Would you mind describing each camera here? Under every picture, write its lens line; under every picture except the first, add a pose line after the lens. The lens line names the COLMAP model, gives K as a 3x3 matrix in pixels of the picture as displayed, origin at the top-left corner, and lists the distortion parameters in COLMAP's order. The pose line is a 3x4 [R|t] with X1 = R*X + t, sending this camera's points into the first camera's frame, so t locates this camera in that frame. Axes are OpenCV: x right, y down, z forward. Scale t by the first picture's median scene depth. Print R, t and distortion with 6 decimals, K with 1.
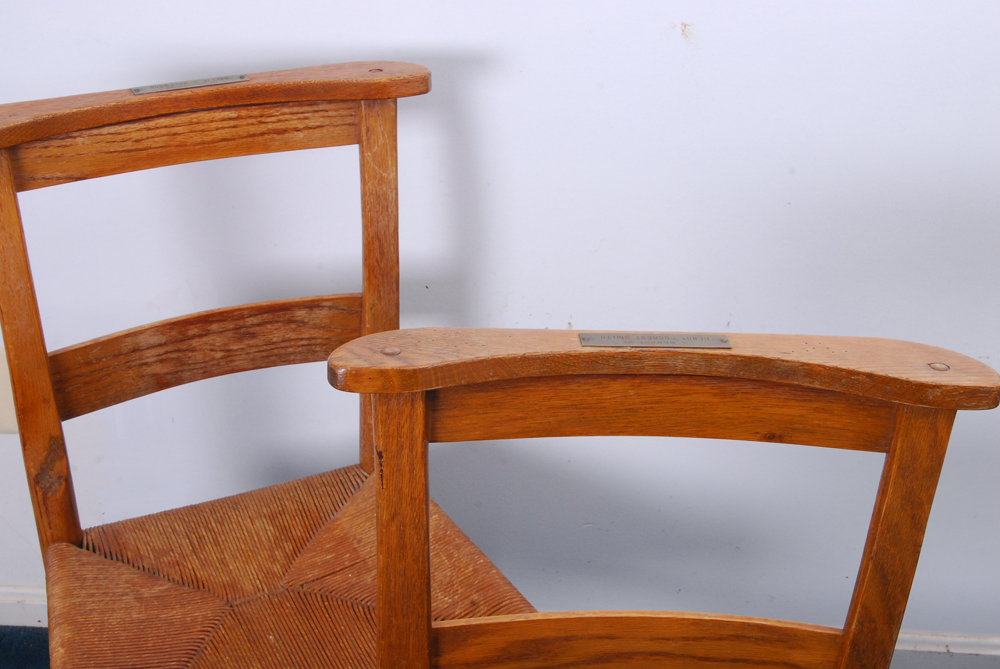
lens RADIAL K [[1277.7, 0, 500.0], [0, 1277.7, 334.5], [0, 0, 1]] dist [-0.018981, 0.000620]
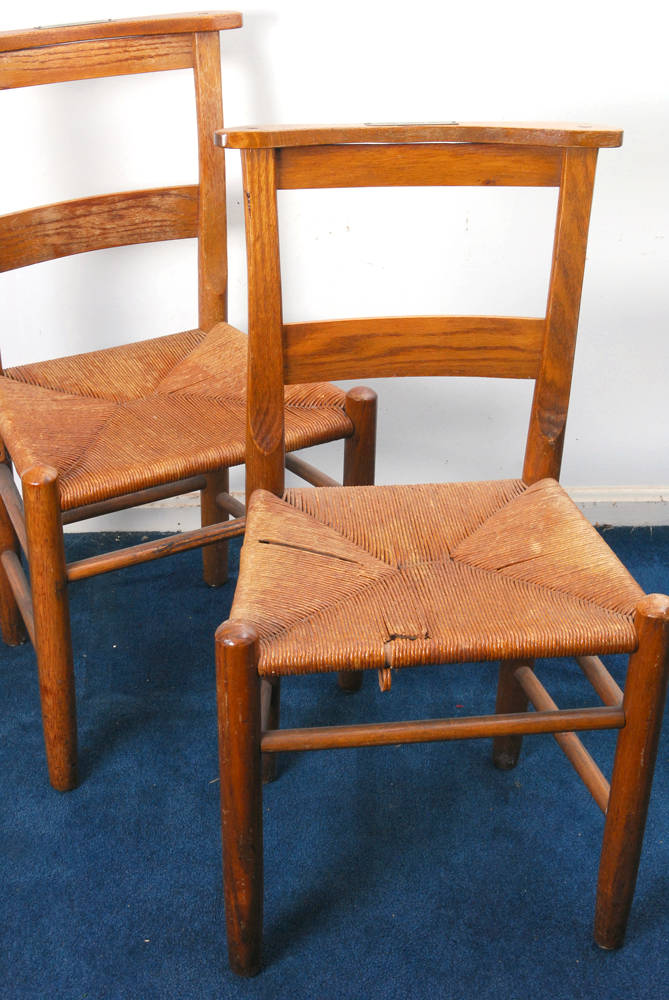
lens RADIAL K [[1479.7, 0, 334.5], [0, 1479.7, 500.0], [0, 0, 1]] dist [0.006339, -0.001363]
pose [[0.995482, -0.065563, 0.068686, -0.101315], [0.068461, 0.996822, -0.040726, 0.410030], [-0.065798, 0.045245, 0.996807, -0.625458]]
